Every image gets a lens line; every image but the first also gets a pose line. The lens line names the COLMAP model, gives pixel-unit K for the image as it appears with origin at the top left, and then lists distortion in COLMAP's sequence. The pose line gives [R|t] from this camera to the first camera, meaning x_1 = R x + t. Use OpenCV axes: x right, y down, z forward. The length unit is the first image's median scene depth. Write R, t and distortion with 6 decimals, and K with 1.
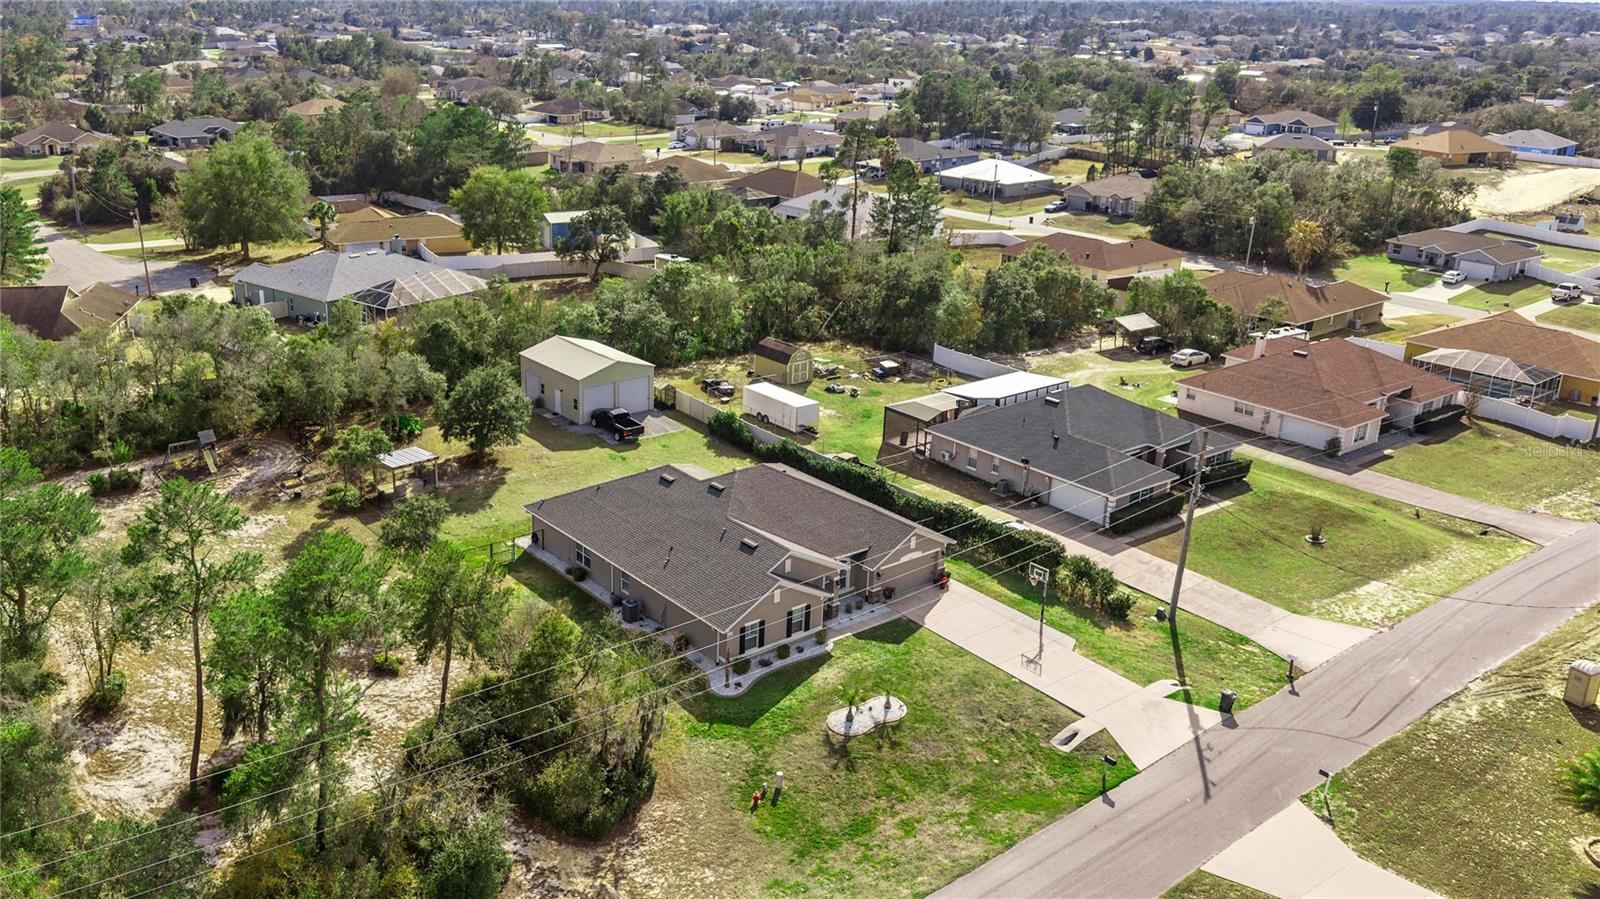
lens RADIAL K [[1275.7, 0, 718.1], [0, 1275.7, 448.9], [0, 0, 1]] dist [0.008218, -0.003599]
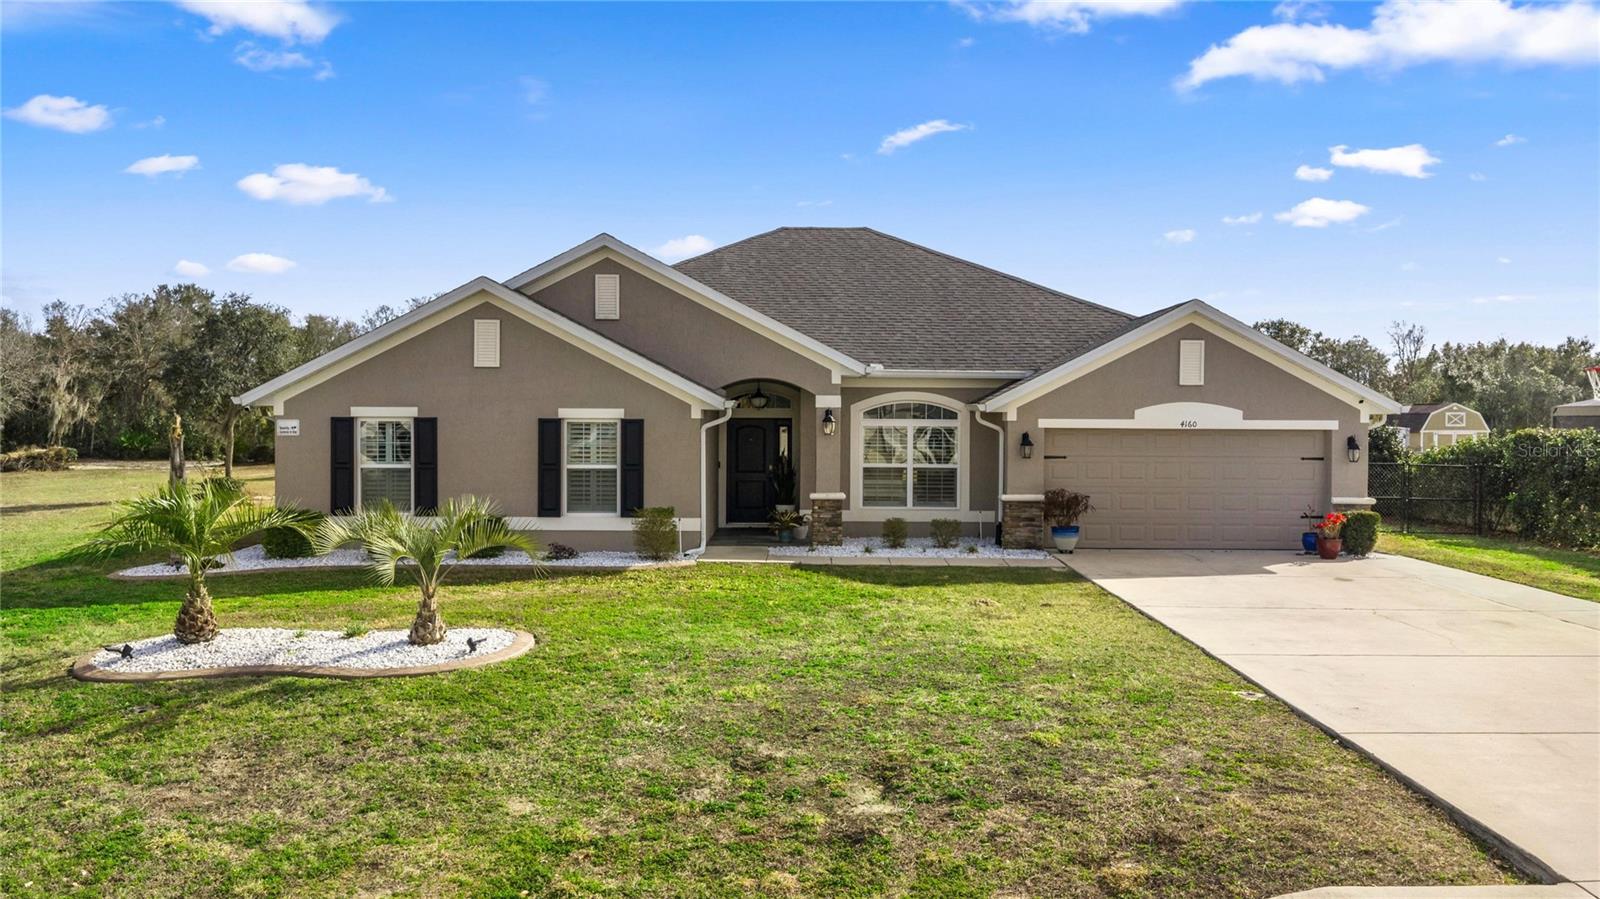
lens RADIAL K [[1309.9, 0, 800.0], [0, 1309.9, 449.5], [0, 0, 1]] dist [-0.002268, -0.005040]
pose [[0.803031, 0.007661, -0.595888, 0.255021], [-0.200149, 0.945303, -0.257570, 0.182819], [0.561322, 0.326103, 0.760641, 0.740294]]
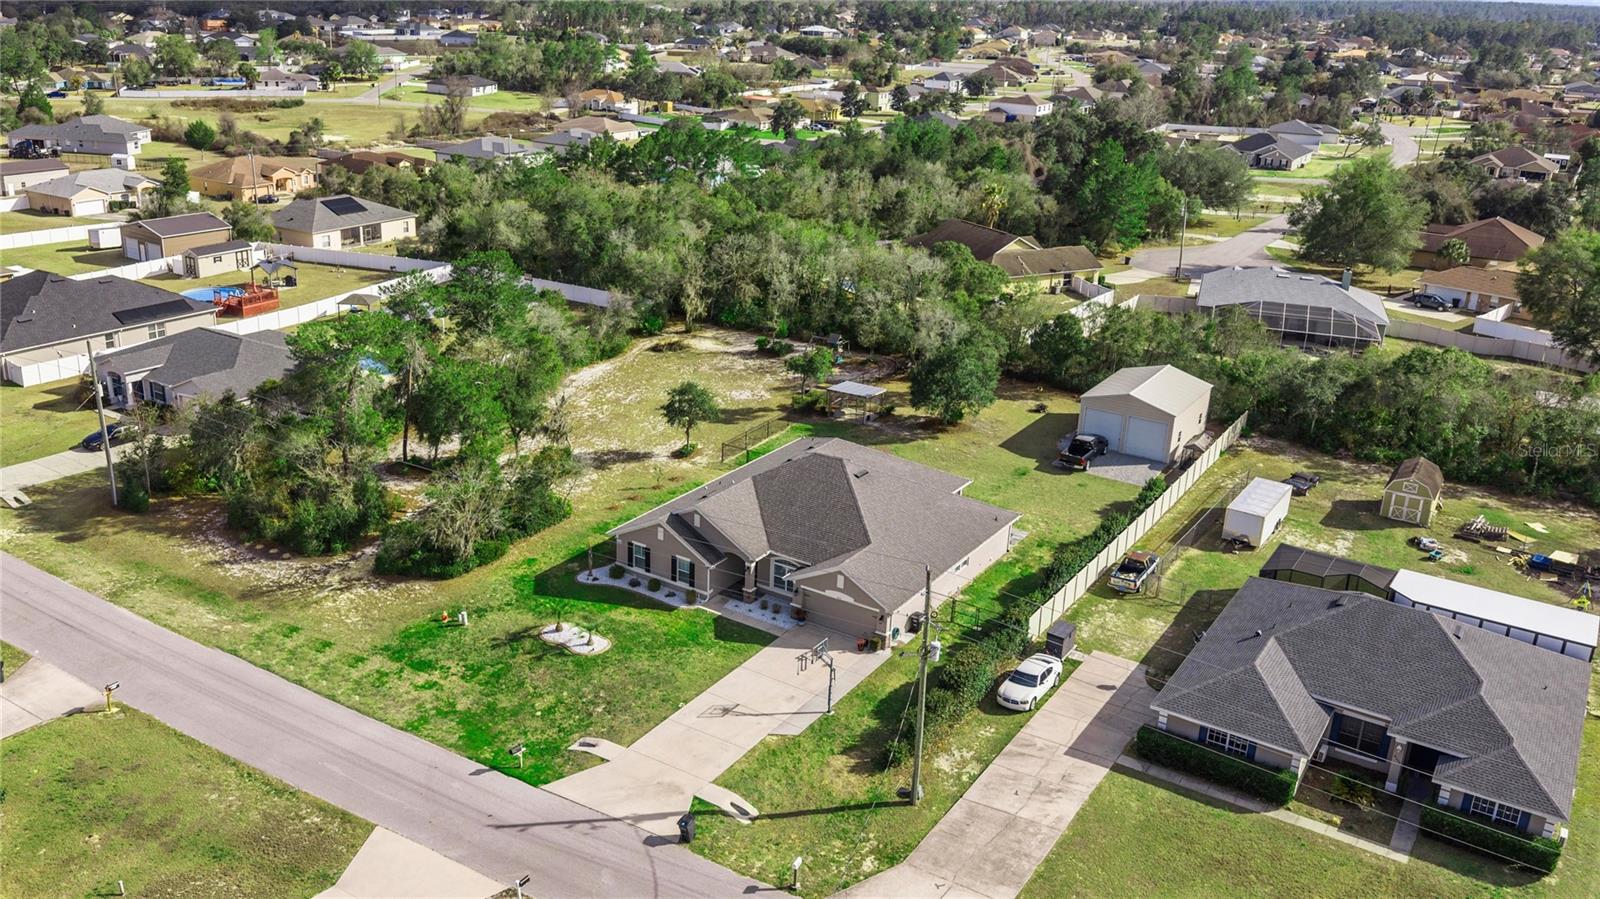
lens RADIAL K [[1280.6, 0, 800.0], [0, 1280.6, 449.5], [0, 0, 1]] dist [0.007517, -0.015372]
pose [[0.358279, 0.322540, -0.876130, 0.913416], [-0.344676, 0.917830, 0.196942, -0.182809], [0.867660, 0.231421, 0.440011, 0.551148]]
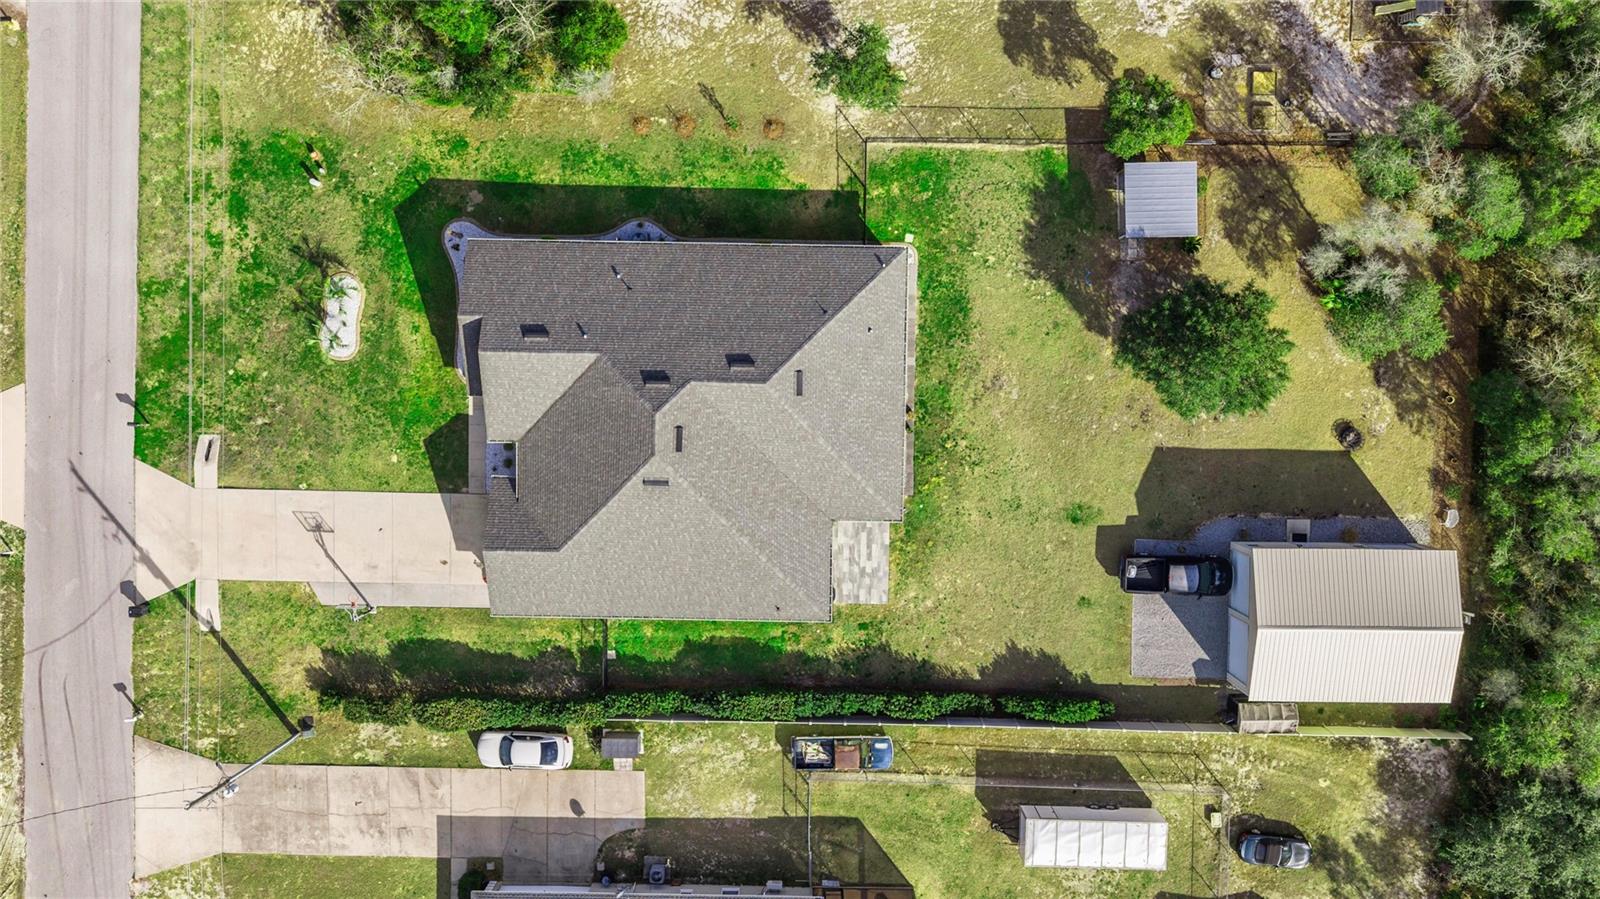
lens RADIAL K [[1351.1, 0, 800.0], [0, 1351.1, 449.5], [0, 0, 1]] dist [0.007290, -0.007525]
pose [[-0.609893, 0.792057, 0.025981, -0.043216], [-0.287910, -0.252000, 0.923907, -0.783086], [0.738334, 0.556005, 0.381734, 0.774432]]
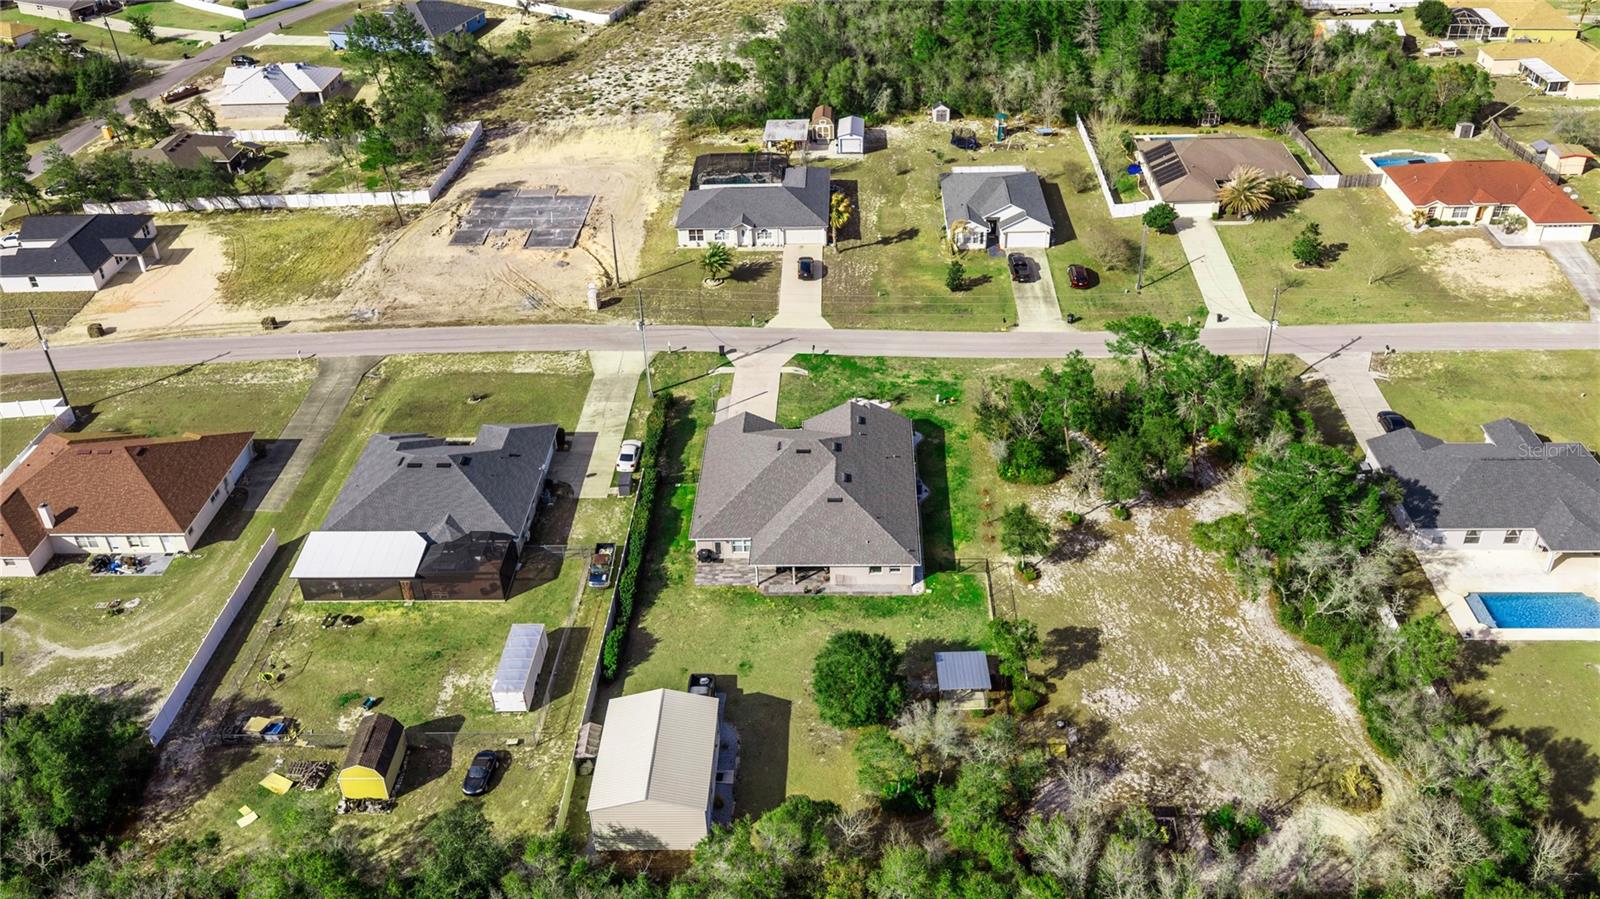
lens RADIAL K [[1351.1, 0, 800.0], [0, 1351.1, 449.5], [0, 0, 1]] dist [0.007290, -0.007525]
pose [[-0.781967, -0.334169, 0.526174, -0.773447], [0.231085, 0.628574, 0.742627, -1.109531], [-0.578902, 0.702300, -0.414303, 1.664353]]
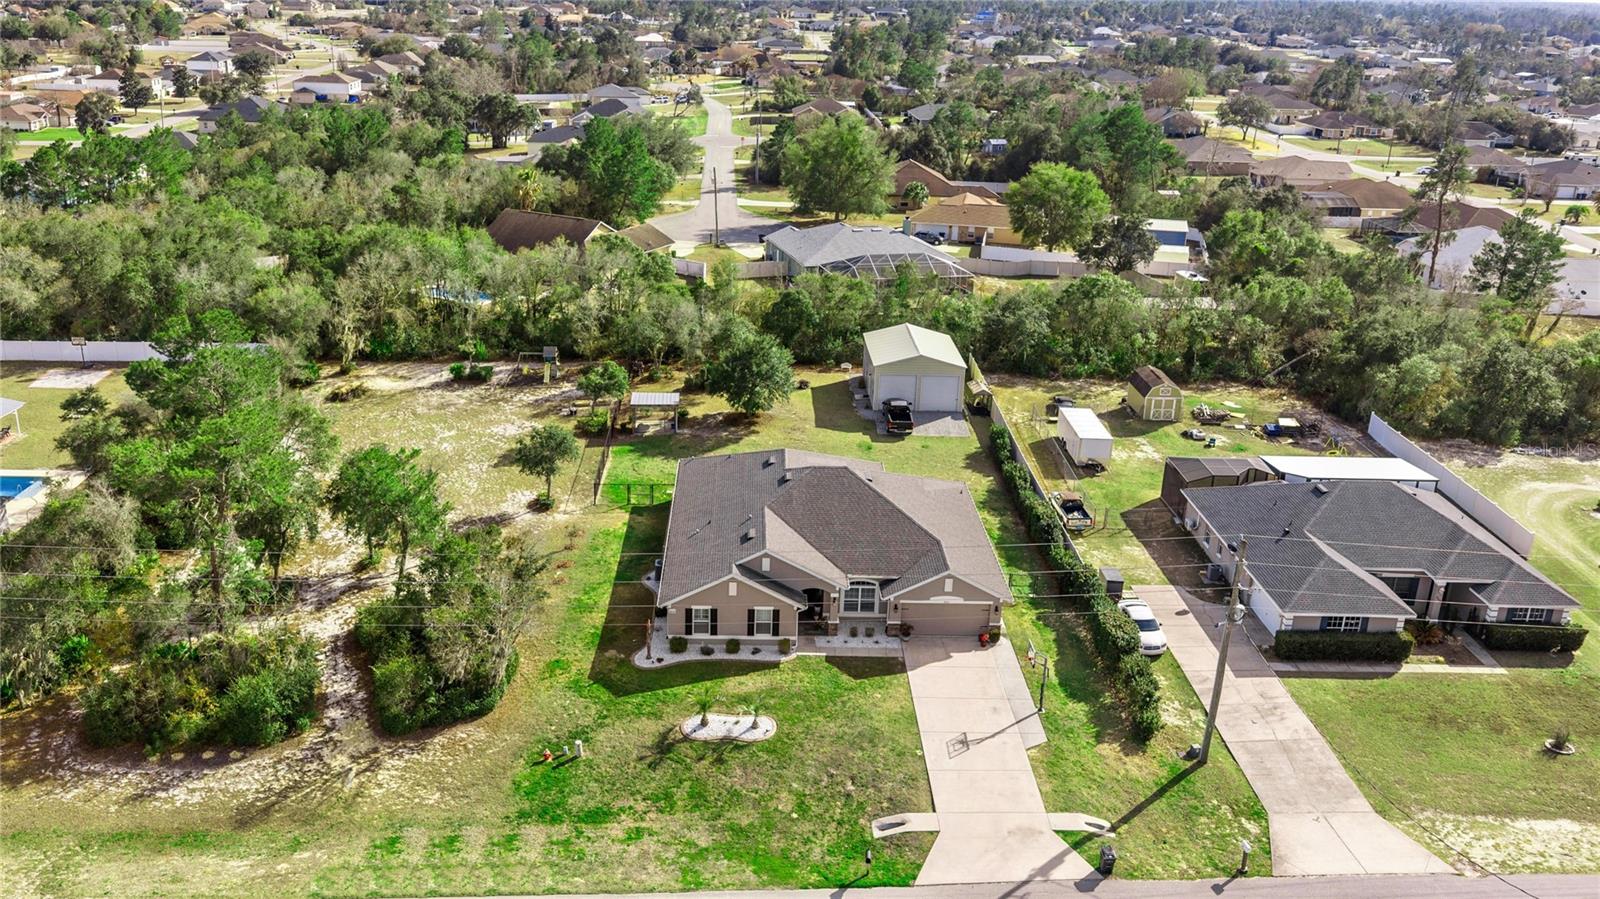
lens RADIAL K [[1280.6, 0, 800.0], [0, 1280.6, 449.5], [0, 0, 1]] dist [0.007517, -0.015372]
pose [[0.822443, 0.210549, -0.528447, 0.519416], [-0.212761, 0.975411, 0.057506, -0.047016], [0.527560, 0.065138, 0.847017, 0.182924]]
